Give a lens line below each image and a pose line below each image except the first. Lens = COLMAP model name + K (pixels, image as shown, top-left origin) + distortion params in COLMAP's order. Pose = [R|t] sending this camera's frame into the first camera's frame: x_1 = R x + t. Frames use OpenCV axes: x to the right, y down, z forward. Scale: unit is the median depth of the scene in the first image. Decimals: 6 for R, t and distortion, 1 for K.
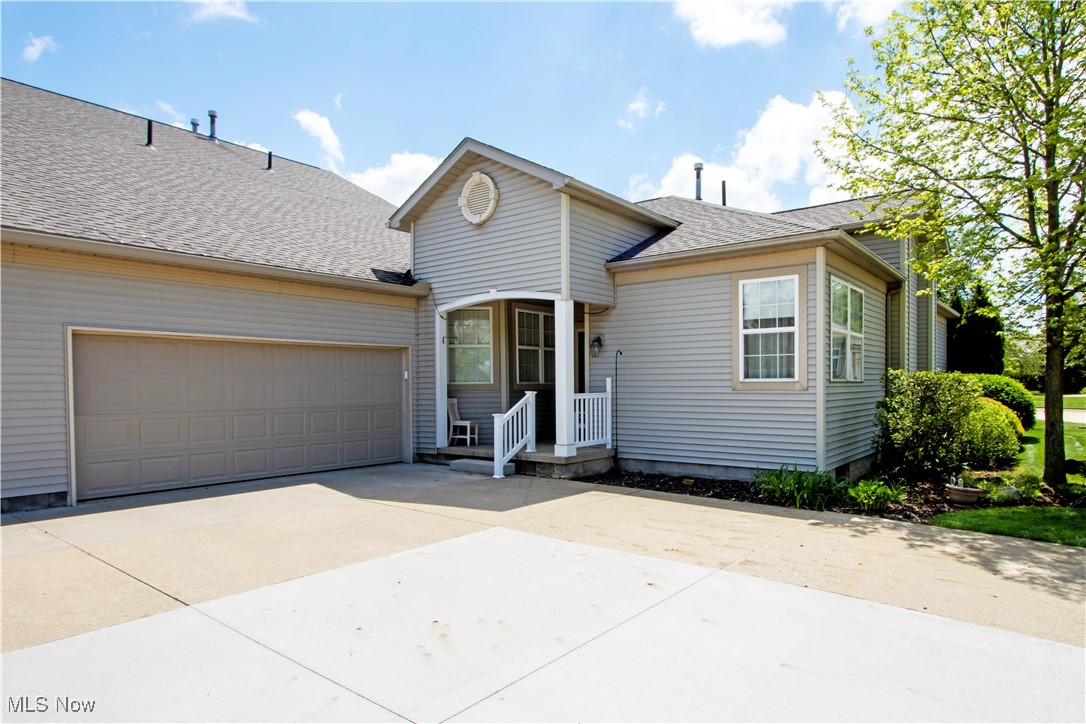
lens RADIAL K [[638.1, 0, 543.4], [0, 638.1, 396.7], [0, 0, 1]] dist [-0.001813, -0.000215]
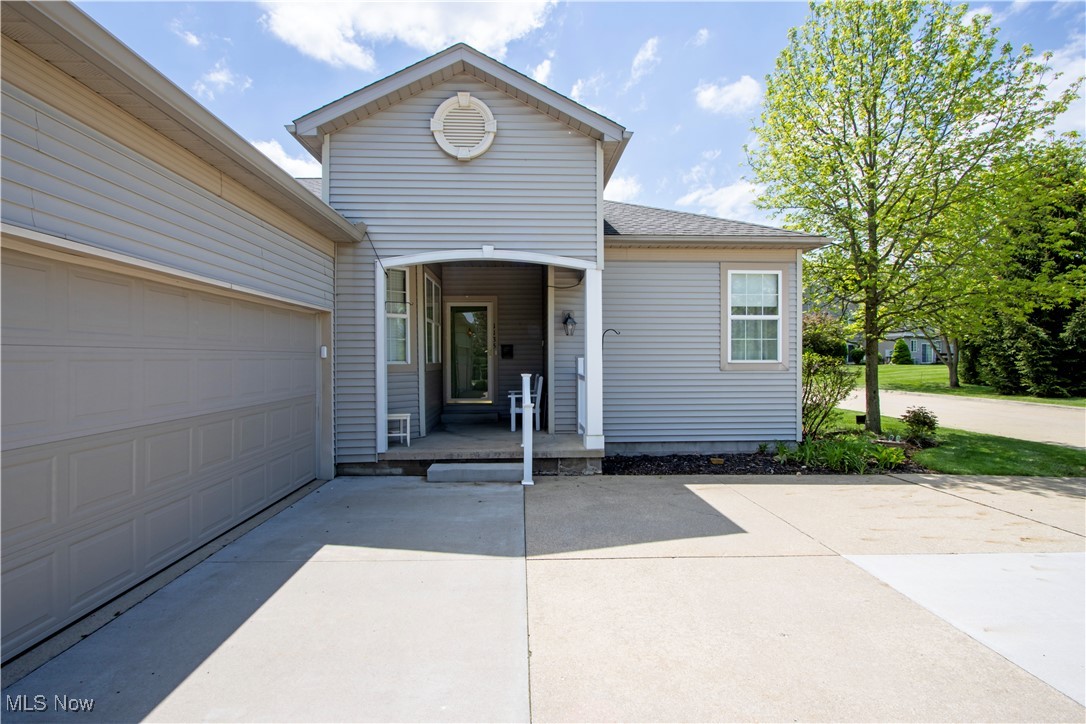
lens RADIAL K [[536.6, 0, 543.0], [0, 536.6, 362.0], [0, 0, 1]] dist [-0.004338, -0.001093]
pose [[0.751653, -0.001272, 0.659558, -0.500275], [0.011419, 0.999873, -0.011085, -0.017170], [-0.659460, 0.015864, 0.751572, 0.487566]]
